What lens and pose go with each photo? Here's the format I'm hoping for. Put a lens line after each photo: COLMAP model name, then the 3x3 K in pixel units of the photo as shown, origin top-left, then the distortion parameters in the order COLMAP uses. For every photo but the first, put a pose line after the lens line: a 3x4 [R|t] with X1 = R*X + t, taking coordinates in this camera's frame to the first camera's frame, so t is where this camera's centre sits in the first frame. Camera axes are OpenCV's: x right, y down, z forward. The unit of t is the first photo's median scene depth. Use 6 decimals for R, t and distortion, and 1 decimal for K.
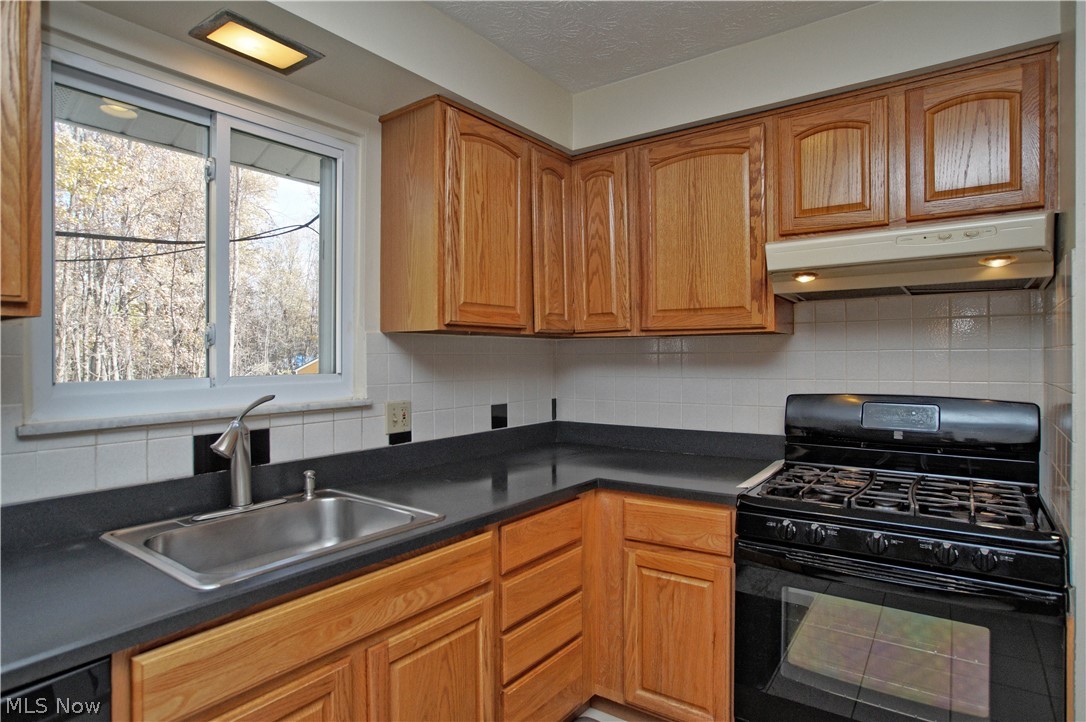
lens RADIAL K [[593.9, 0, 540.7], [0, 593.9, 360.7], [0, 0, 1]] dist [-0.033517, 0.006925]
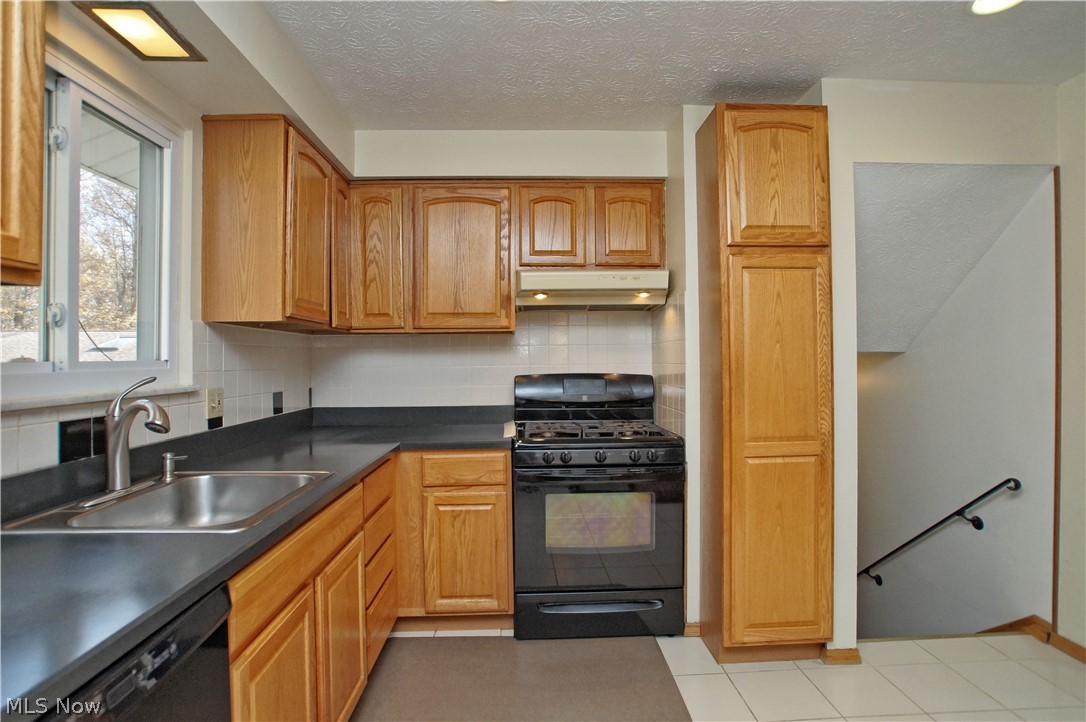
lens RADIAL K [[524.5, 0, 549.1], [0, 524.5, 353.1], [0, 0, 1]] dist [-0.024378, 0.002124]
pose [[0.802884, 0.002327, 0.596131, -0.331135], [0.008516, 0.999846, -0.015372, 0.027432], [-0.596075, 0.017419, 0.802740, -0.096775]]
